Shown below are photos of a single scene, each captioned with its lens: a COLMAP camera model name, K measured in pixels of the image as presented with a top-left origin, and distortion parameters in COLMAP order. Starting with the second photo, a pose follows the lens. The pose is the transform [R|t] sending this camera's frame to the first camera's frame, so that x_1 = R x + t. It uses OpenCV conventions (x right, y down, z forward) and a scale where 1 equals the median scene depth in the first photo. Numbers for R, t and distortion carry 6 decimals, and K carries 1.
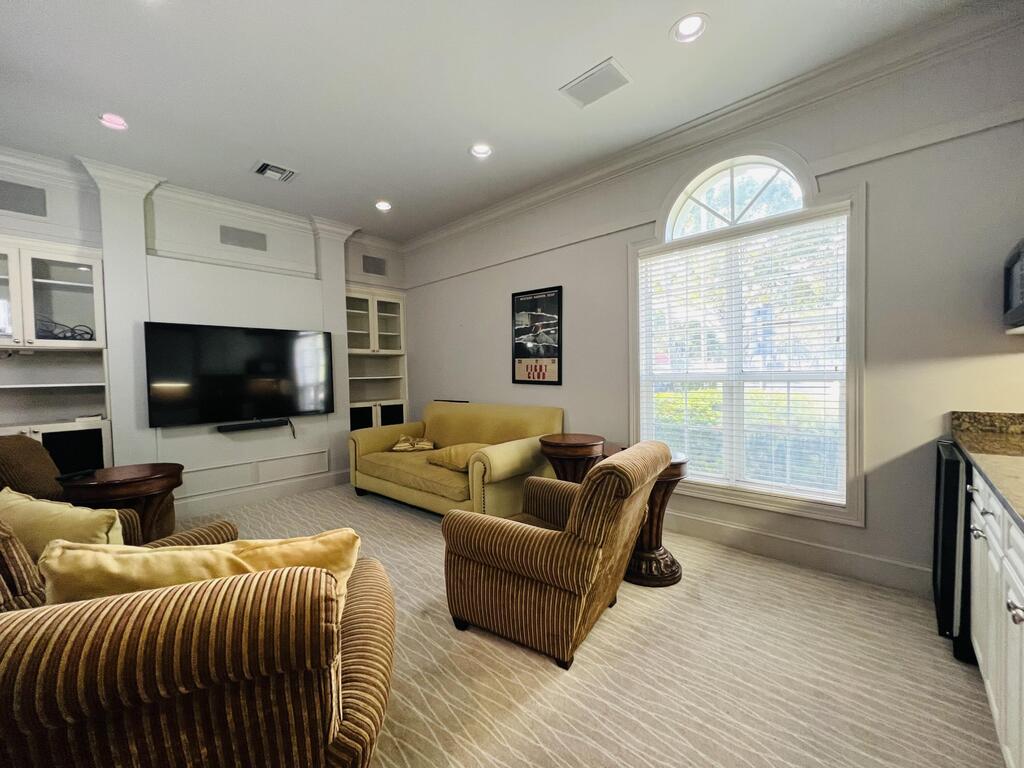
lens RADIAL K [[412.8, 0, 514.7], [0, 412.8, 383.3], [0, 0, 1]] dist [-0.003606, 0.000875]
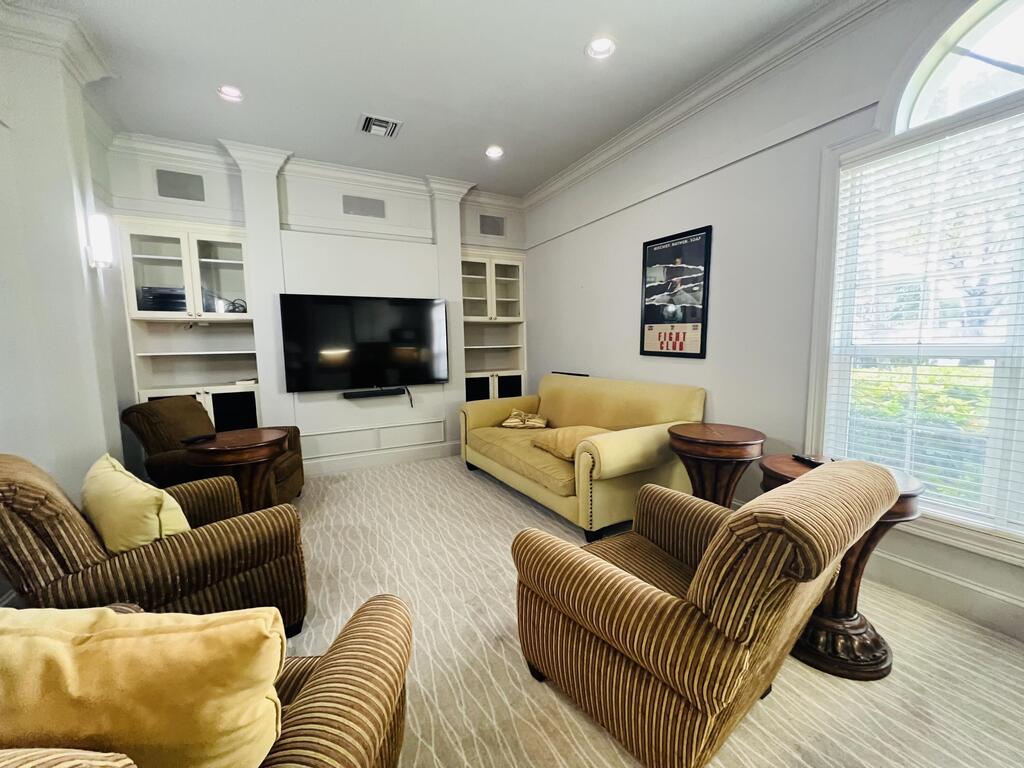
lens RADIAL K [[412.8, 0, 512.4], [0, 412.8, 385.0], [0, 0, 1]] dist [-0.003606, 0.000875]
pose [[0.942980, 0.036424, -0.330850, 0.031222], [-0.009240, 0.996476, 0.083368, -0.007297], [0.332721, -0.075558, 0.939993, 0.156632]]
